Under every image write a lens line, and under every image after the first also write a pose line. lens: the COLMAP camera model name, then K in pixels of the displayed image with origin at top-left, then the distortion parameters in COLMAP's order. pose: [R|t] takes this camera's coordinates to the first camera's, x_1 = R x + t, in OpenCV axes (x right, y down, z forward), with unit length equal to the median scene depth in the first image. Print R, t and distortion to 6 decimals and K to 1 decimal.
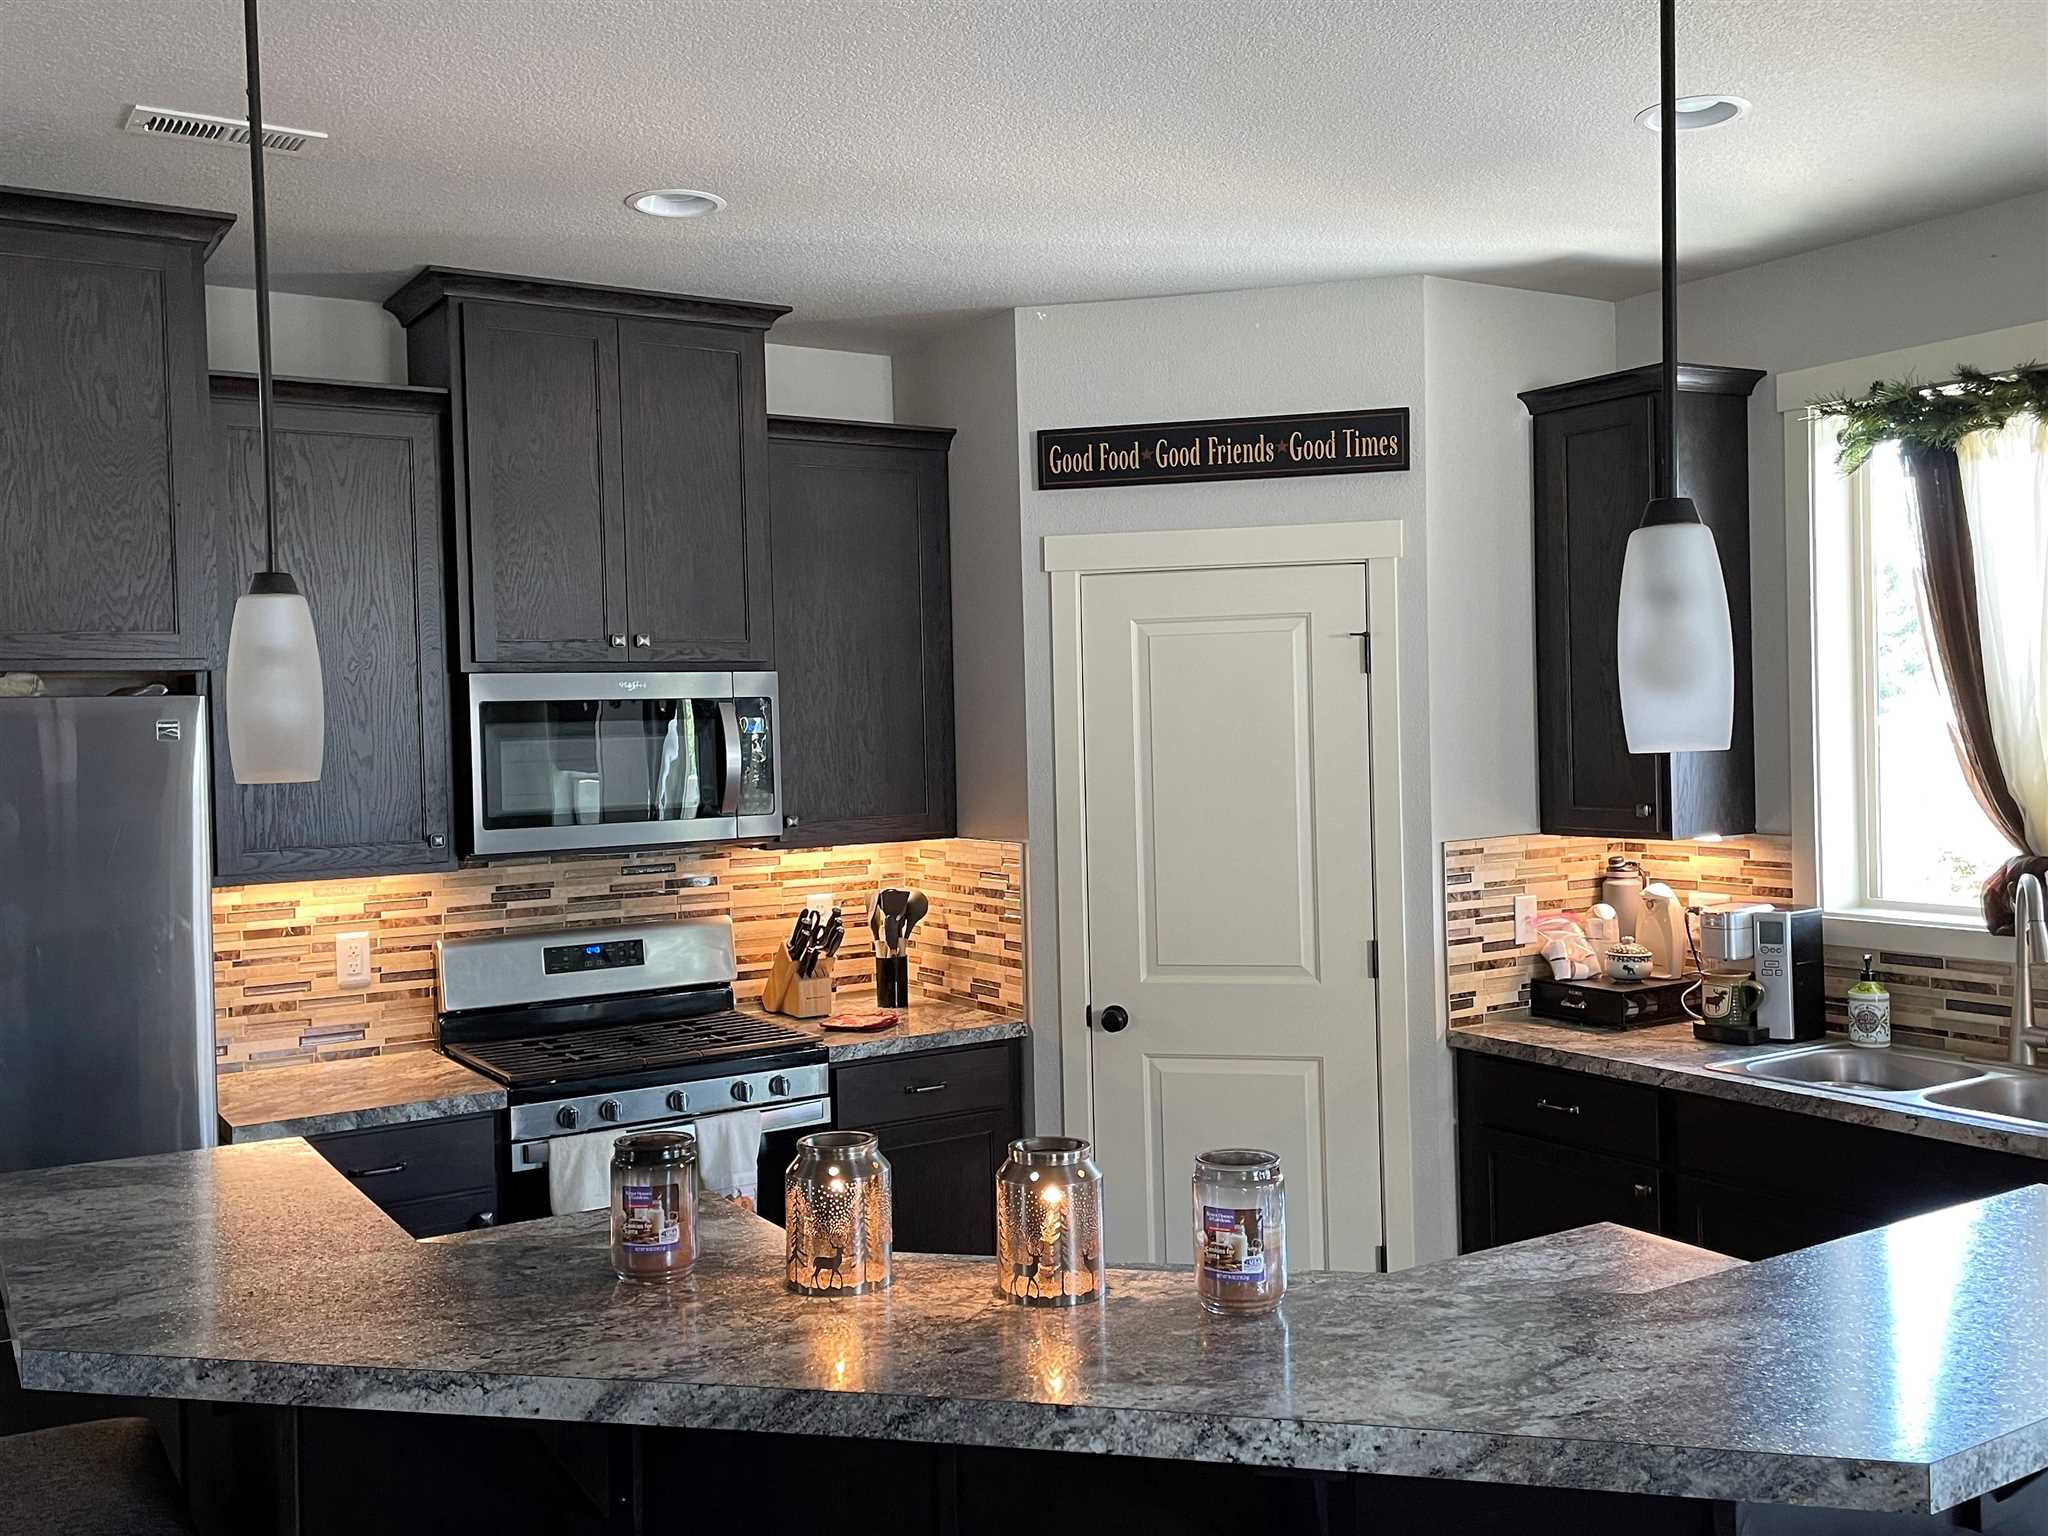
lens RADIAL K [[1828.7, 0, 1013.4], [0, 1828.7, 755.5], [0, 0, 1]] dist [0.072138, -0.071965]
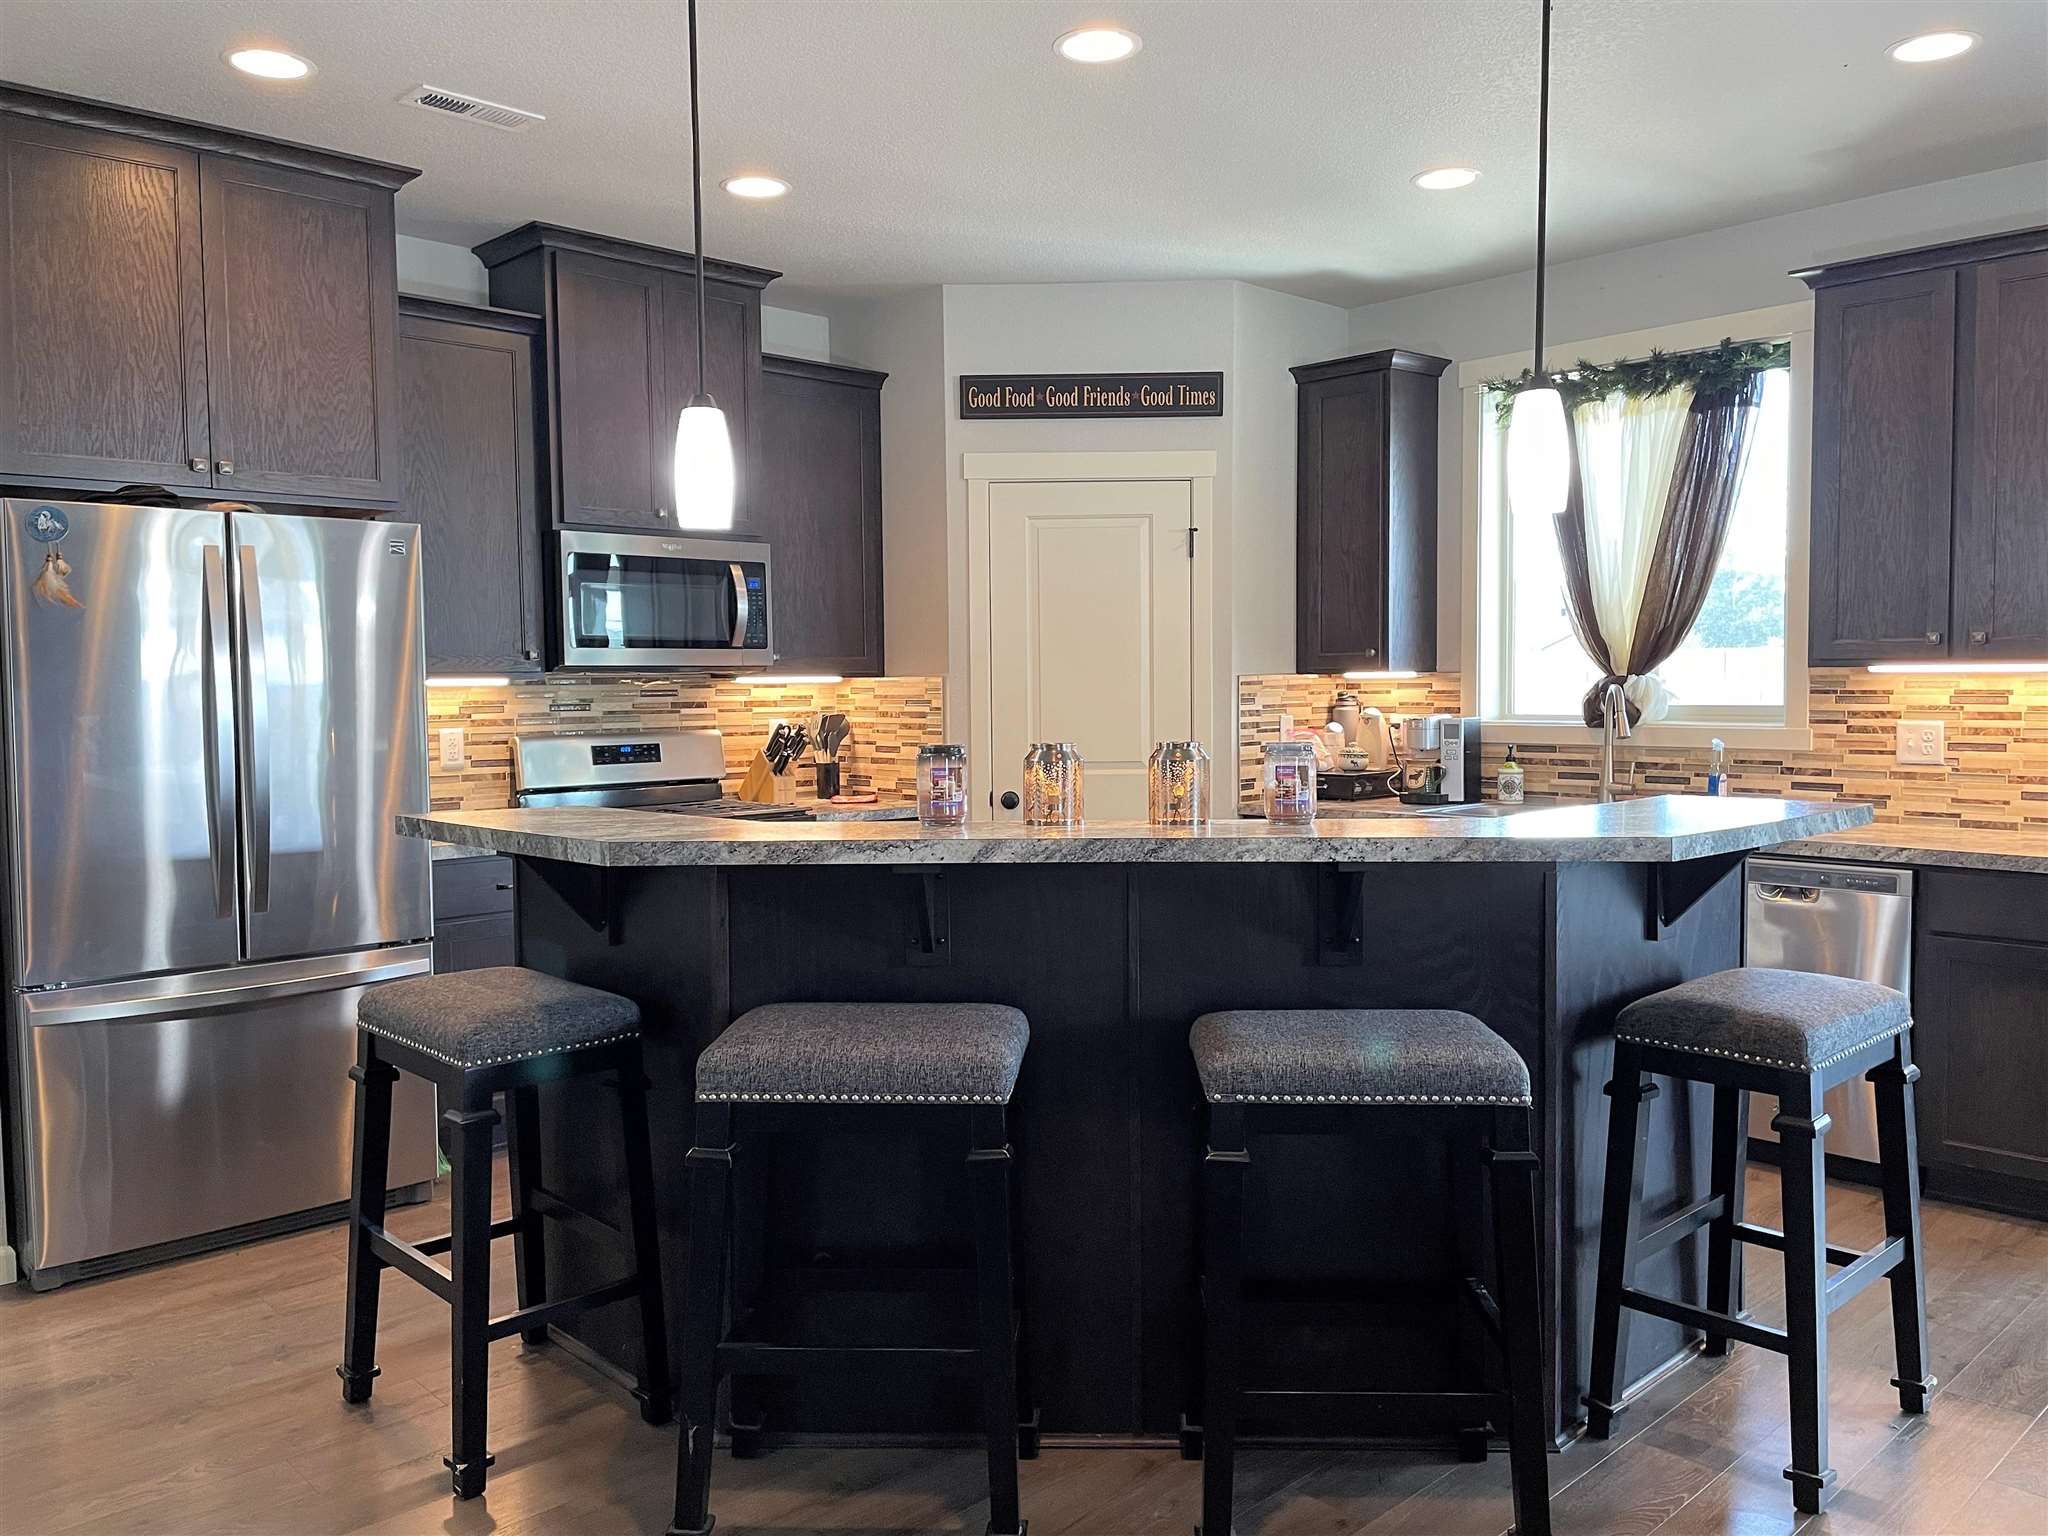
lens RADIAL K [[1562.2, 0, 1012.7], [0, 1562.2, 767.2], [0, 0, 1]] dist [0.081900, -0.097026]
pose [[0.981128, 0.005863, 0.193269, -0.178579], [-0.012783, 0.999320, 0.034579, 0.078147], [-0.192935, -0.036397, 0.980536, -0.183902]]
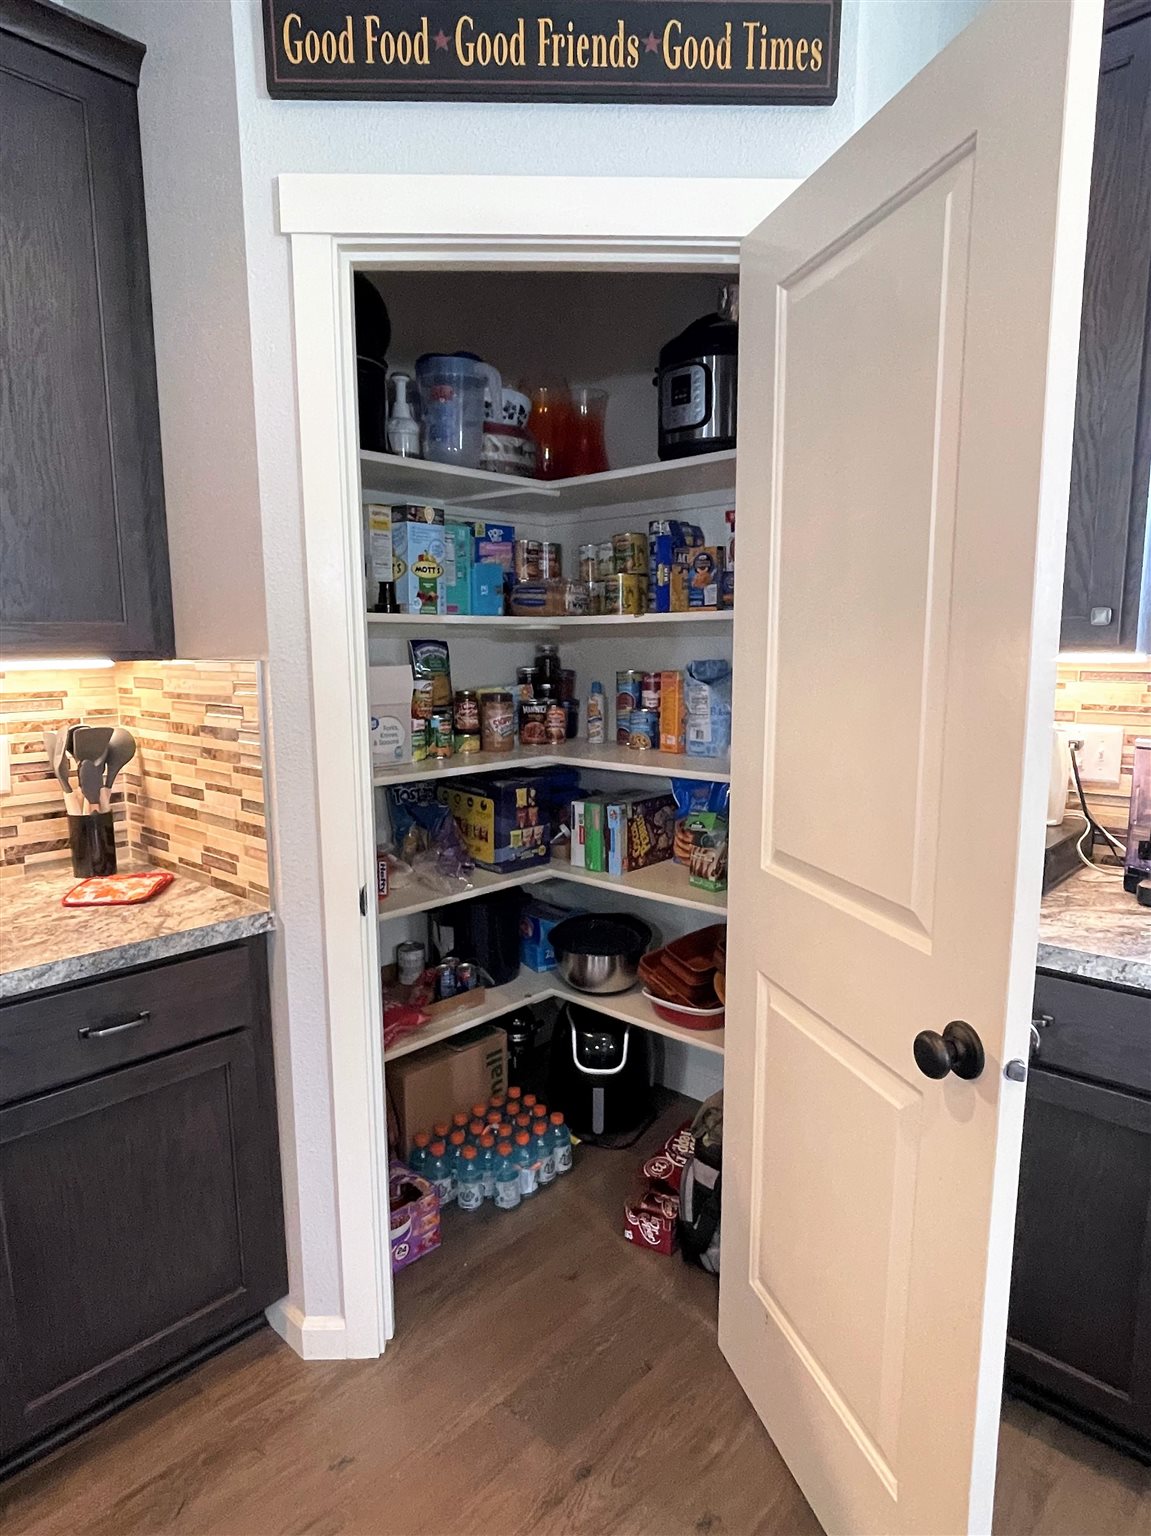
lens RADIAL K [[945.3, 0, 566.2], [0, 945.3, 789.0], [0, 0, 1]] dist [0.006025, 0.000161]
pose [[0.964524, -0.023950, 0.262906, 0.021894], [-0.011293, 0.991222, 0.131727, 0.049377], [-0.263753, -0.130023, 0.955787, 0.642542]]
